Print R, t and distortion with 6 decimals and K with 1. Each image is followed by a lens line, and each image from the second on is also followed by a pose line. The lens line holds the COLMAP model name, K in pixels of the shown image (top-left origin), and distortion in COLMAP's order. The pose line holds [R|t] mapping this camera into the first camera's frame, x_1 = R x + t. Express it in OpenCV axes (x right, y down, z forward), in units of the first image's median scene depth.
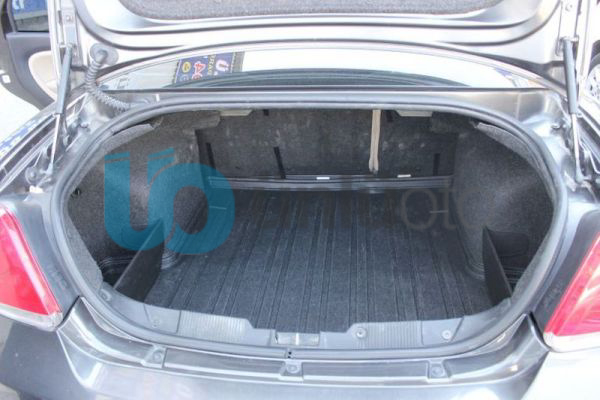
lens RADIAL K [[491.6, 0, 300.0], [0, 491.6, 200.0], [0, 0, 1]] dist [-0.123737, -0.001425]
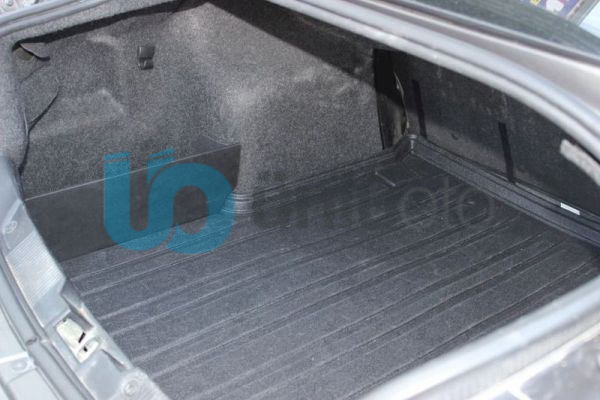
lens RADIAL K [[707.5, 0, 300.0], [0, 707.5, 200.0], [0, 0, 1]] dist [-0.082550, 0.042567]
pose [[0.687609, 0.402560, -0.604268, 0.392805], [-0.387809, 0.907199, 0.163075, -0.081606], [0.613839, 0.122209, 0.779915, 0.260121]]
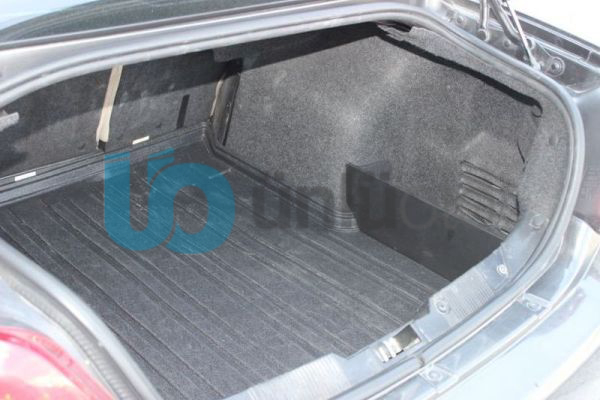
lens RADIAL K [[775.3, 0, 300.0], [0, 775.3, 200.0], [0, 0, 1]] dist [-0.005708, -0.004121]
pose [[0.657190, -0.279384, 0.700033, -0.503917], [0.263542, 0.955316, 0.133855, -0.069799], [-0.706150, 0.096520, 0.701453, 0.153117]]
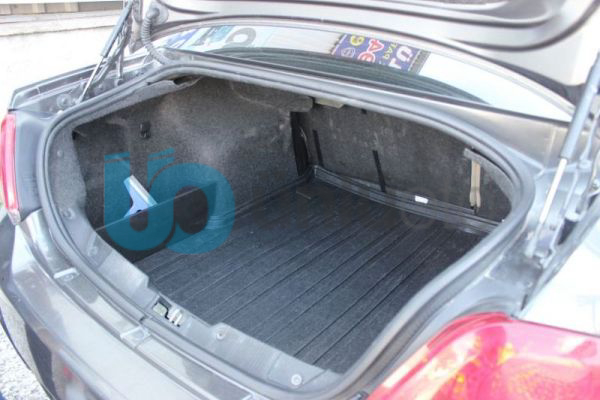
lens RADIAL K [[491.6, 0, 300.0], [0, 491.6, 200.0], [0, 0, 1]] dist [-0.123737, -0.001425]
pose [[0.842027, 0.283786, -0.458754, 0.343050], [-0.292250, 0.954803, 0.054228, -0.032443], [0.453409, 0.088409, 0.886907, 0.143868]]
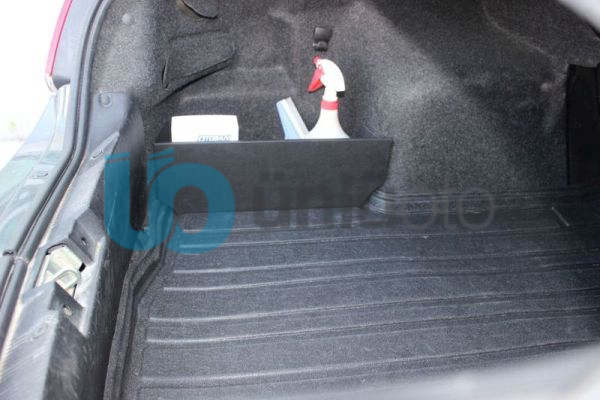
lens RADIAL K [[597.3, 0, 300.0], [0, 597.3, 200.0], [0, 0, 1]] dist [-0.175410, 0.192265]
pose [[0.261377, 0.487514, -0.833074, 0.366776], [-0.480047, 0.814425, 0.325986, -0.090198], [0.837399, 0.314710, 0.446901, 0.533310]]
